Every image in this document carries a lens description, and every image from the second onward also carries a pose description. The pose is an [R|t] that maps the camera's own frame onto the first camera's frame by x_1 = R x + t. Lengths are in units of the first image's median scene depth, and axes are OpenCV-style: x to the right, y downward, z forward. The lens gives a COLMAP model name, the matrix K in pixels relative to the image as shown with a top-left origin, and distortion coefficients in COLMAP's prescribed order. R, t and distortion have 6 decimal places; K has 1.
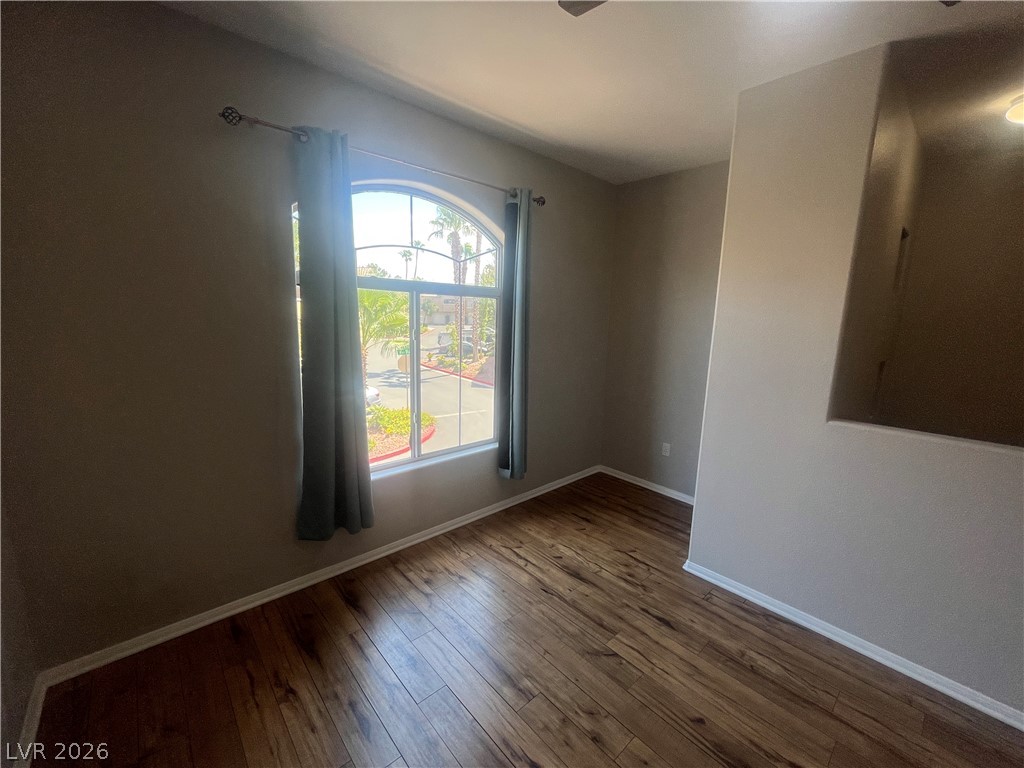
lens RADIAL K [[416.3, 0, 514.9], [0, 416.3, 384.0], [0, 0, 1]] dist [-0.003207, -0.000051]
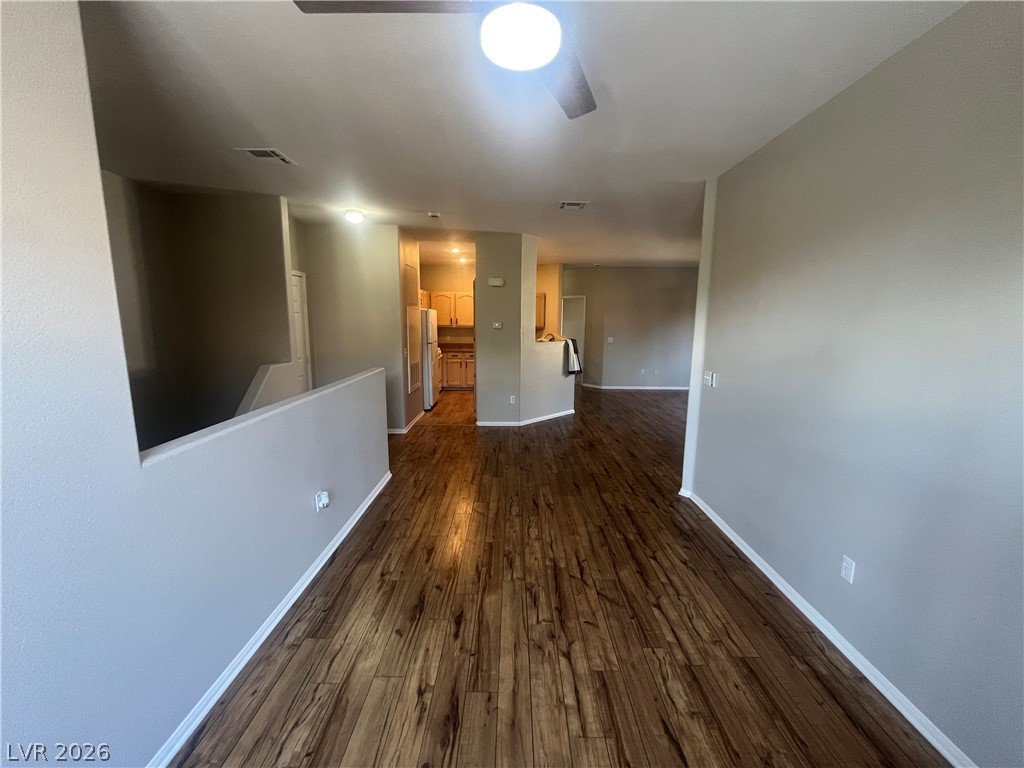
lens RADIAL K [[416.3, 0, 514.9], [0, 416.3, 384.0], [0, 0, 1]] dist [-0.003207, -0.000051]
pose [[-0.738801, -0.142624, 0.658659, -0.104515], [0.077822, 0.952756, 0.293599, -0.143522], [-0.669415, 0.268169, -0.692798, 0.762246]]
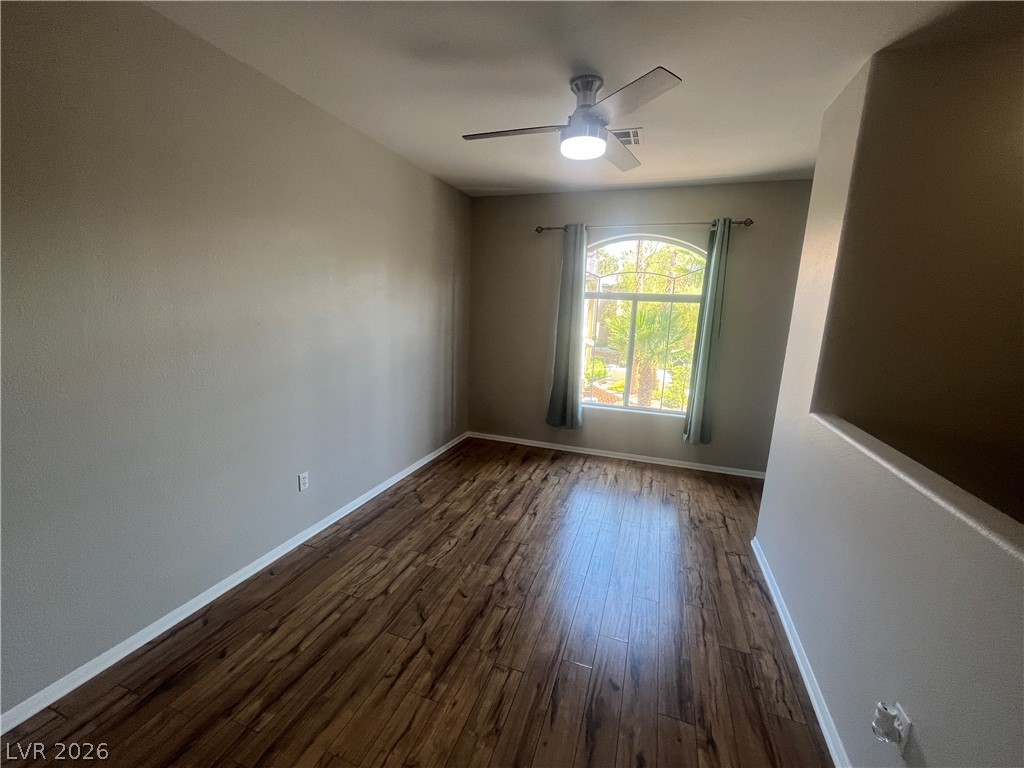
lens RADIAL K [[416.3, 0, 514.9], [0, 416.3, 384.0], [0, 0, 1]] dist [-0.003207, -0.000051]
pose [[0.474314, 0.147671, -0.867882, 0.970808], [-0.166372, 0.983103, 0.076351, 0.045631], [0.864492, 0.108177, 0.490868, -0.137816]]
